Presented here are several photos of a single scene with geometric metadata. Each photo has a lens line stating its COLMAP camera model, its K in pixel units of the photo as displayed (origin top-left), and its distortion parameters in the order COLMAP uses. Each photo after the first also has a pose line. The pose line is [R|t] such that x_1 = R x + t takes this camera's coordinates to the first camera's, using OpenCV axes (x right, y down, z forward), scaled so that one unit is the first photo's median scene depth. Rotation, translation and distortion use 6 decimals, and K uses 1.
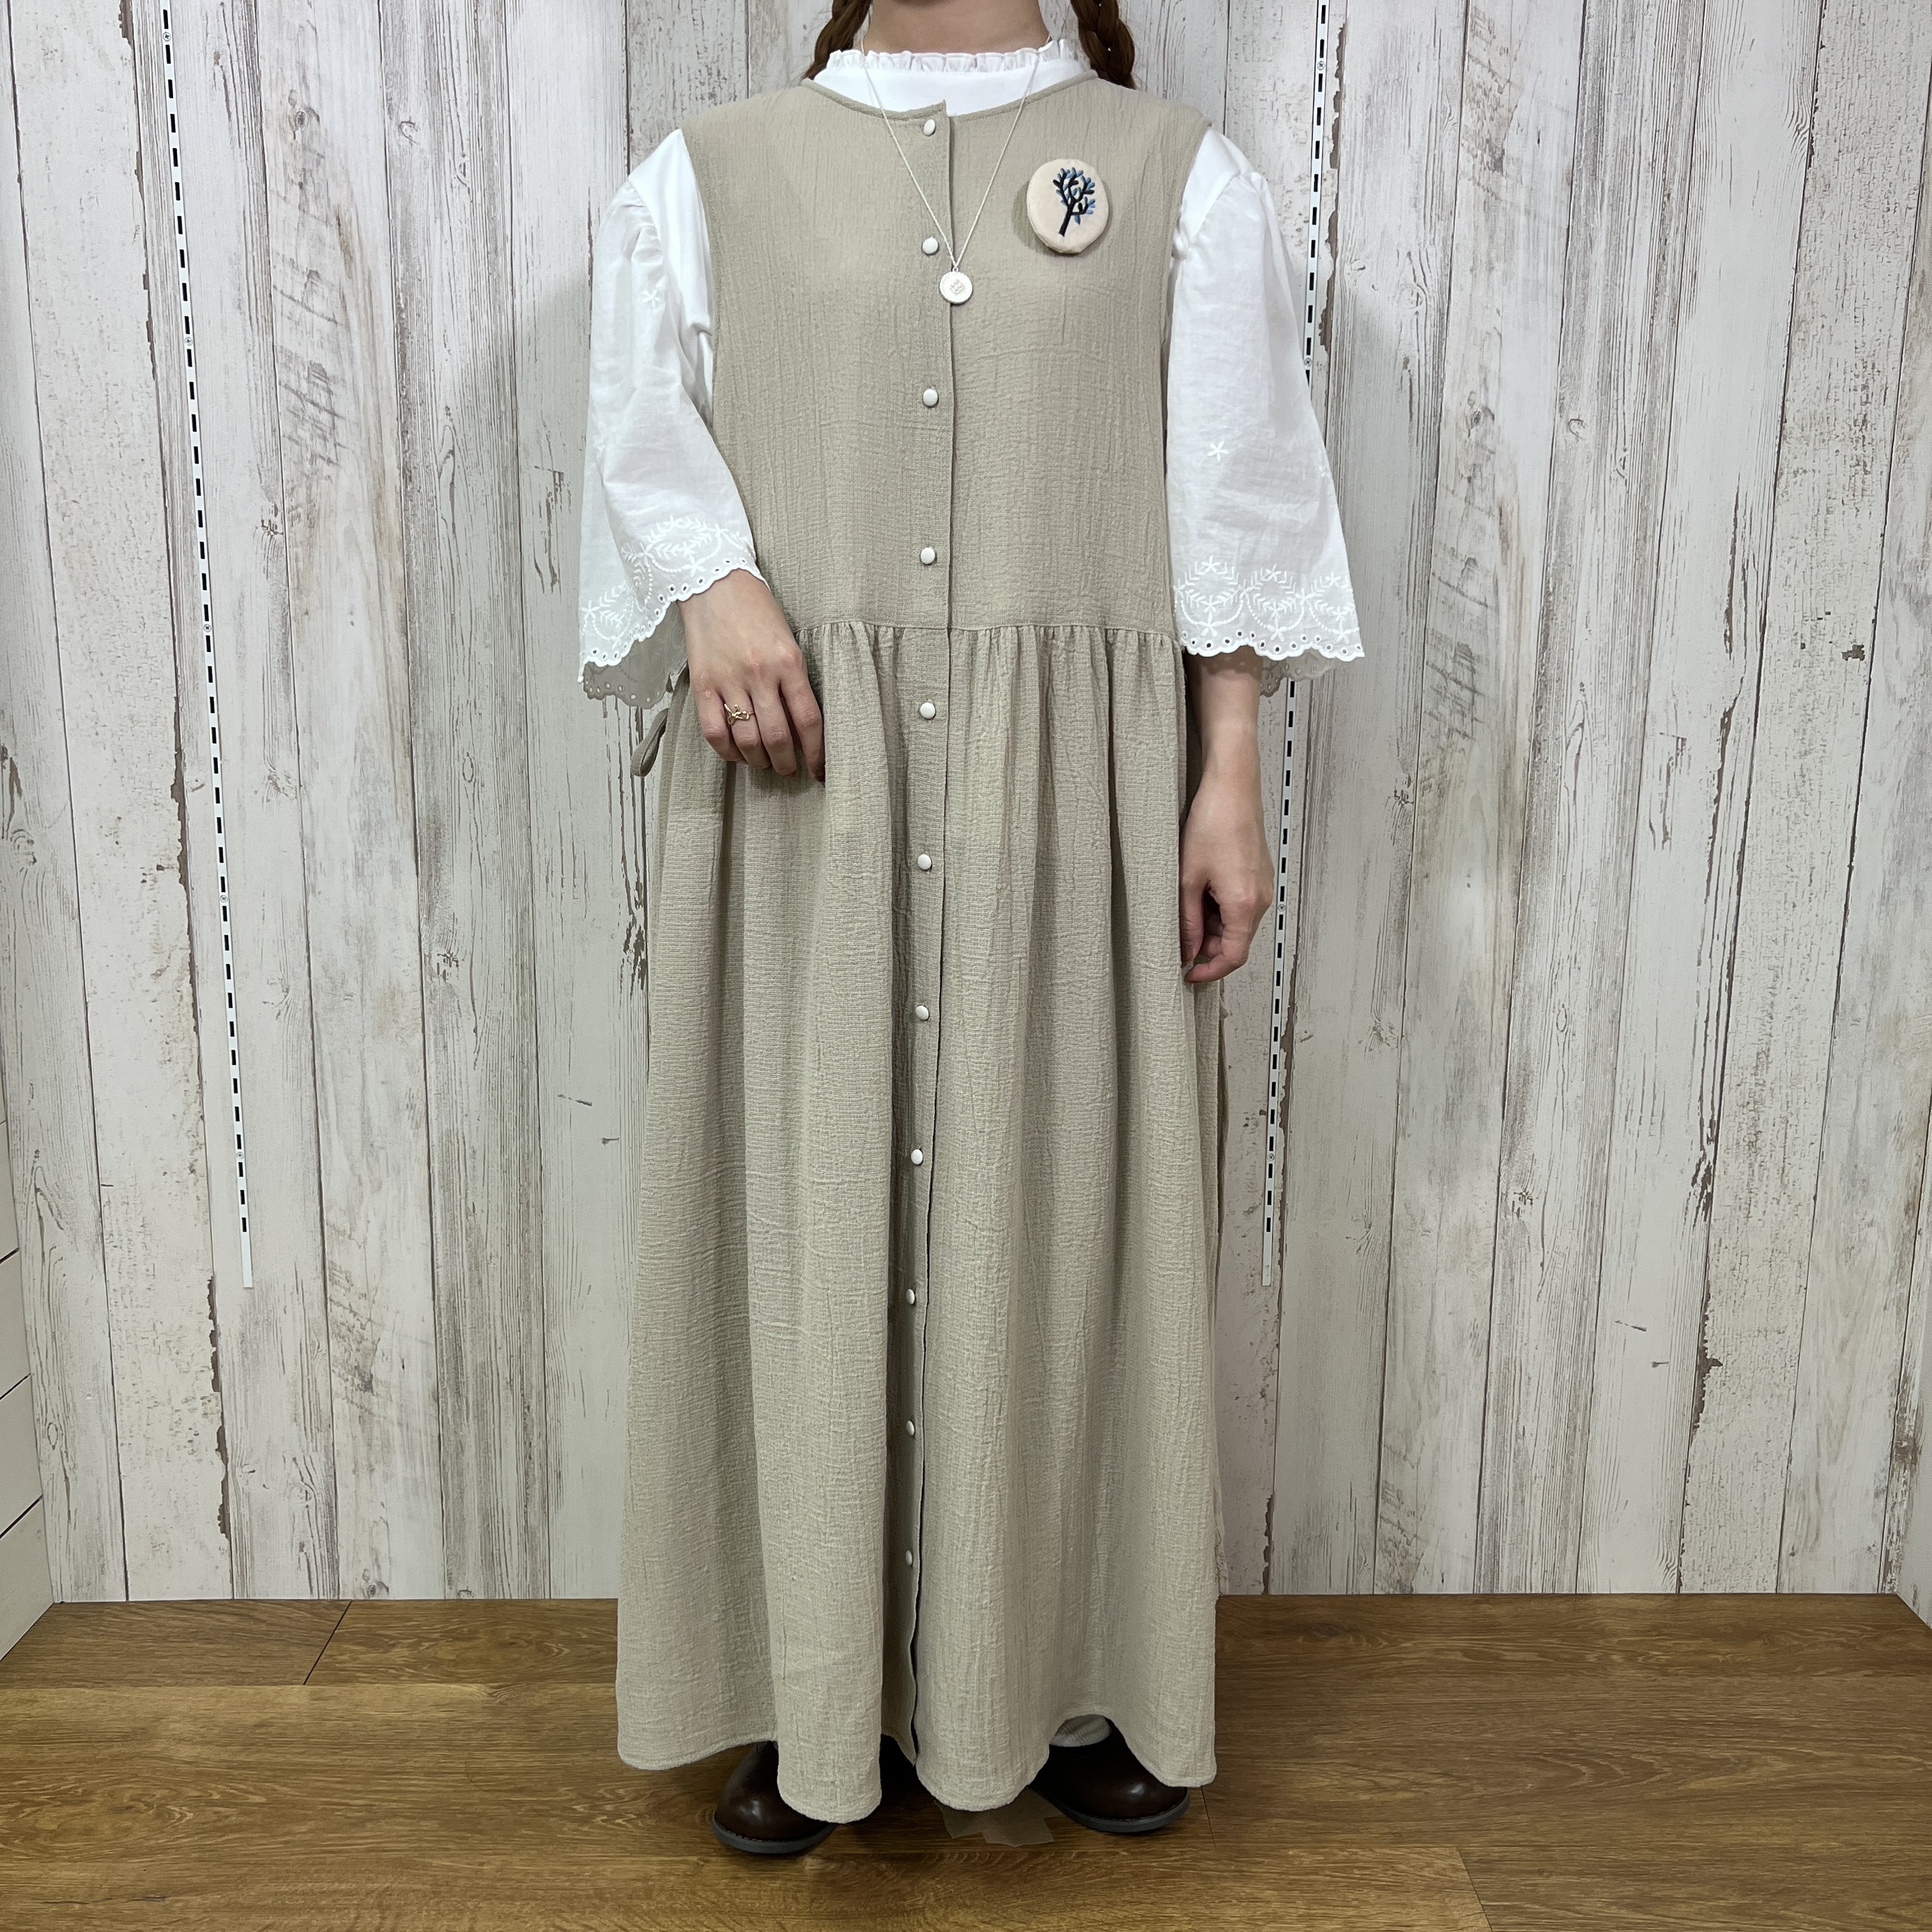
lens RADIAL K [[1906.6, 0, 981.8], [0, 1906.6, 958.9], [0, 0, 1]] dist [-0.005133, 0.000000]
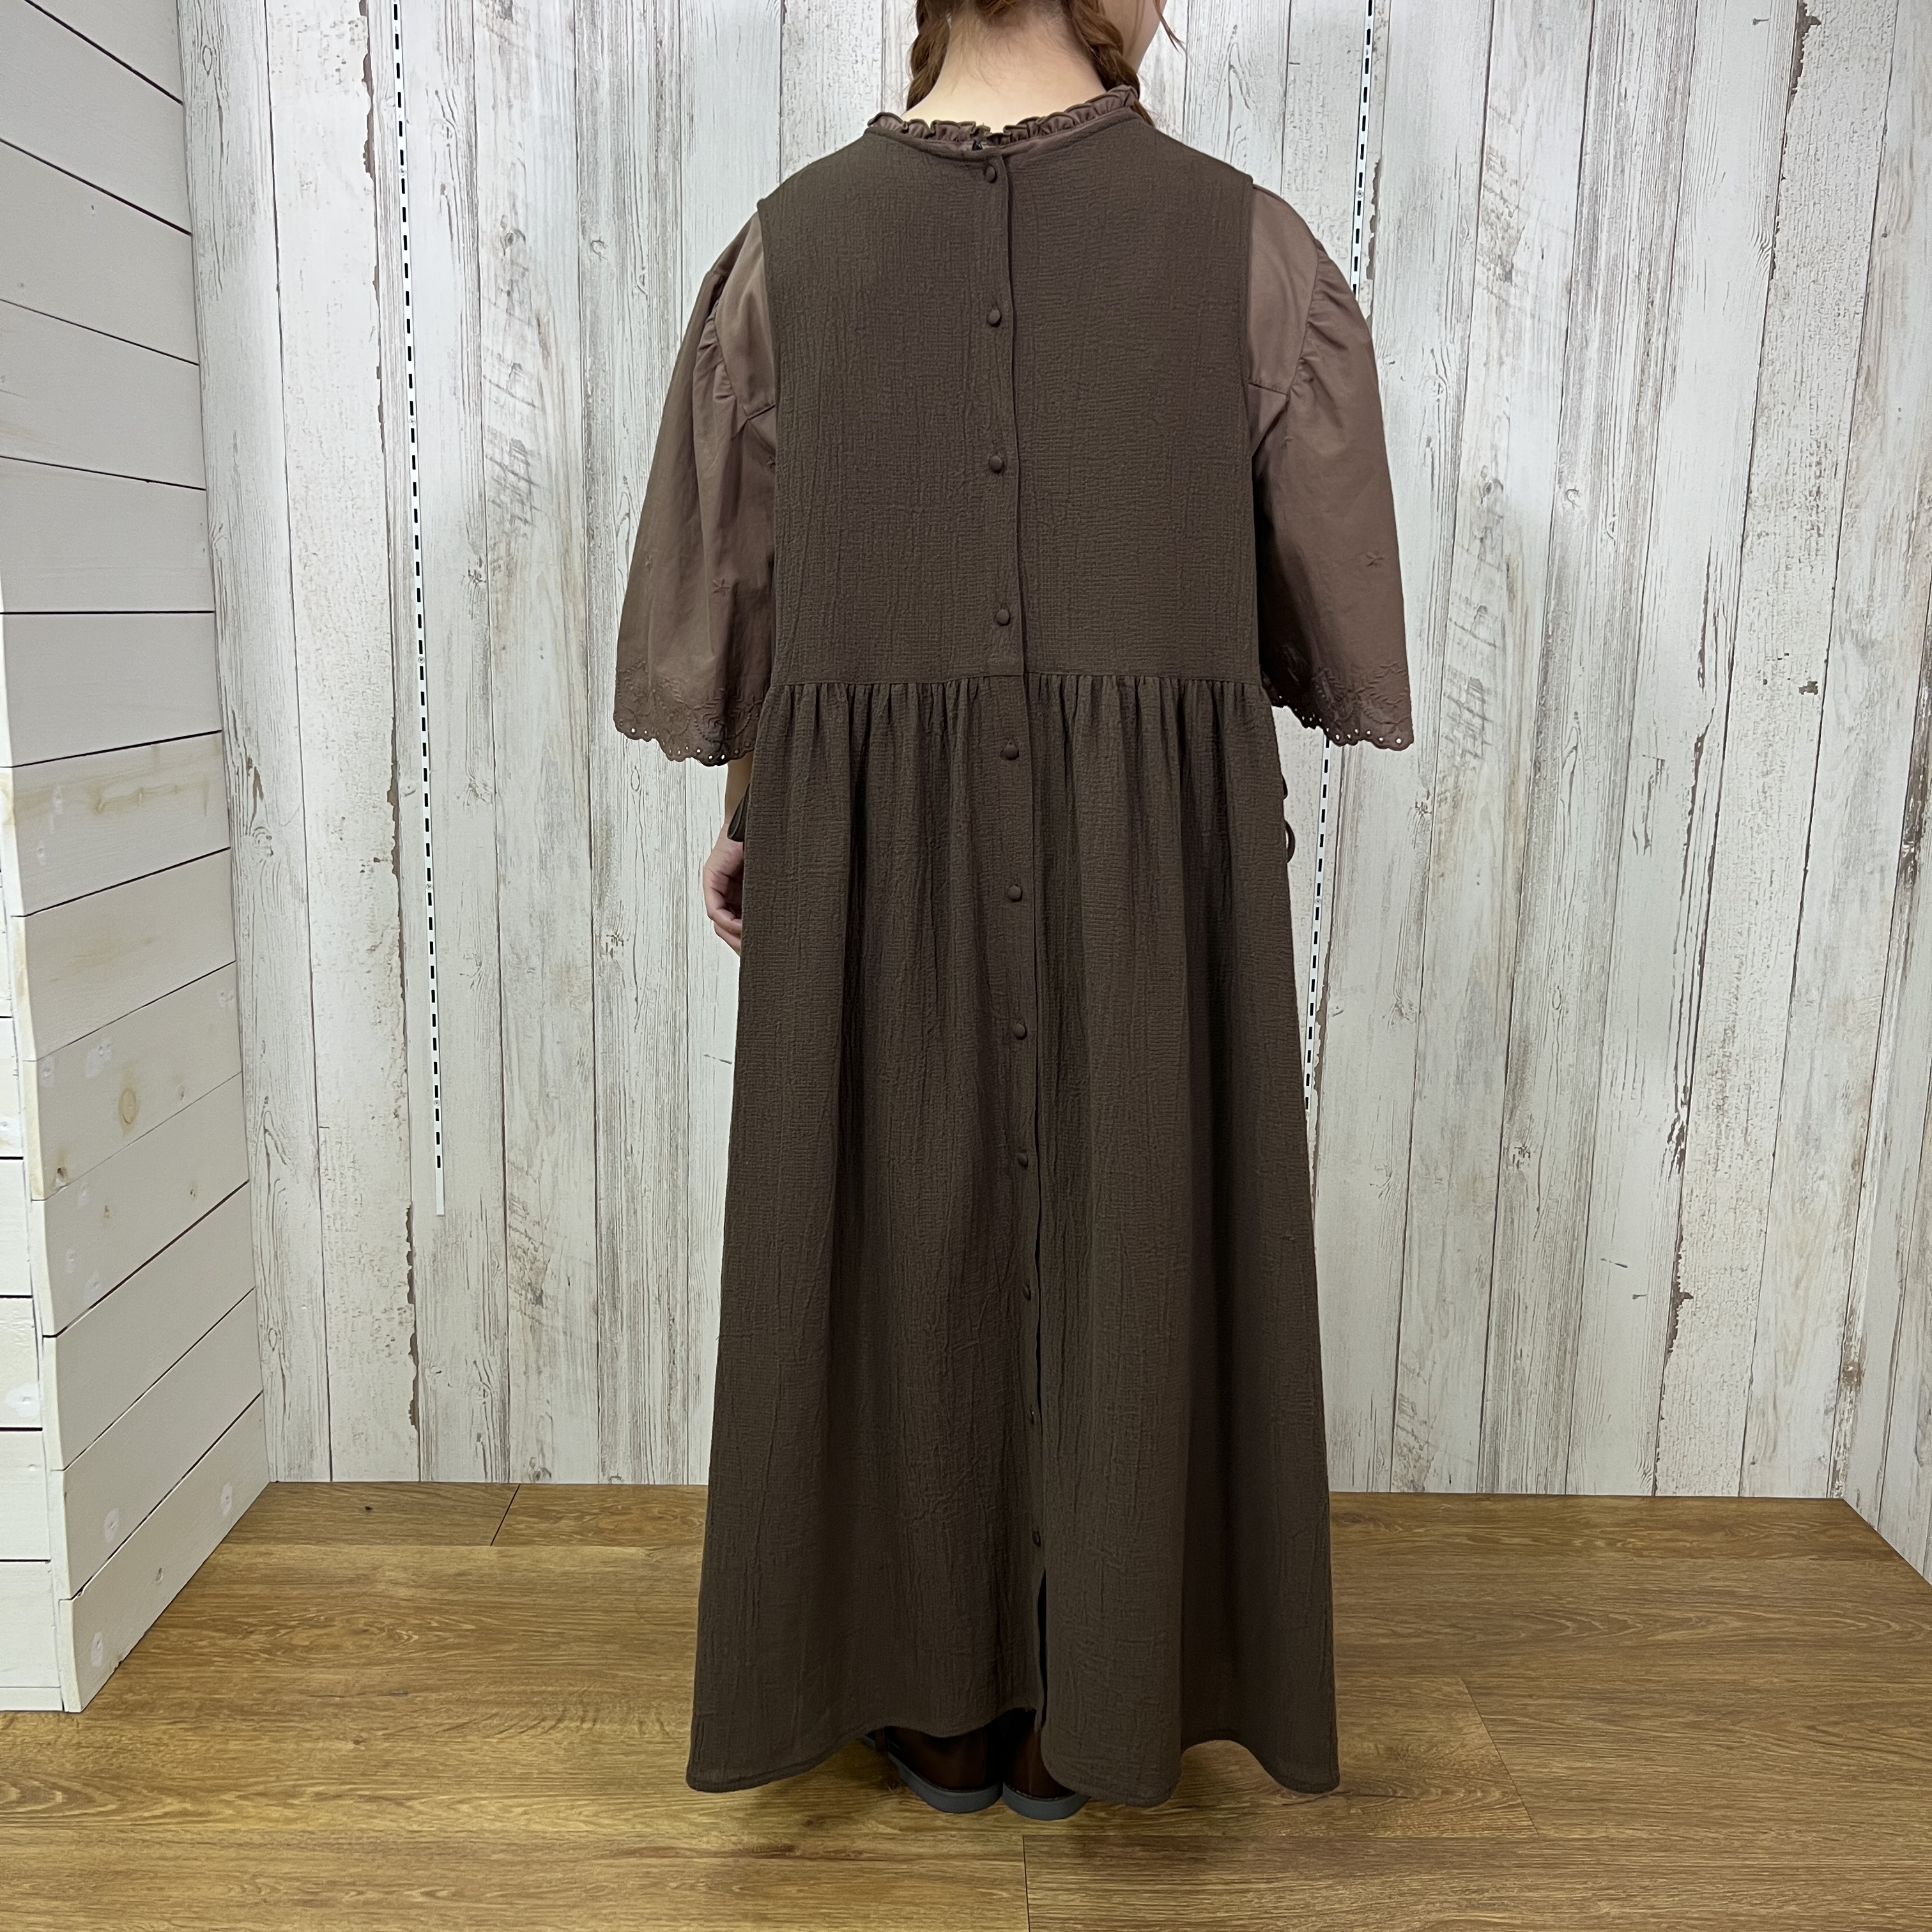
lens RADIAL K [[1906.6, 0, 949.9], [0, 1906.6, 973.6], [0, 0, 1]] dist [-0.005133, 0.000000]
pose [[0.999777, 0.008511, -0.019310, -0.048467], [-0.008490, 0.999963, 0.001193, 0.018861], [0.019319, -0.001029, 0.999813, -0.187348]]
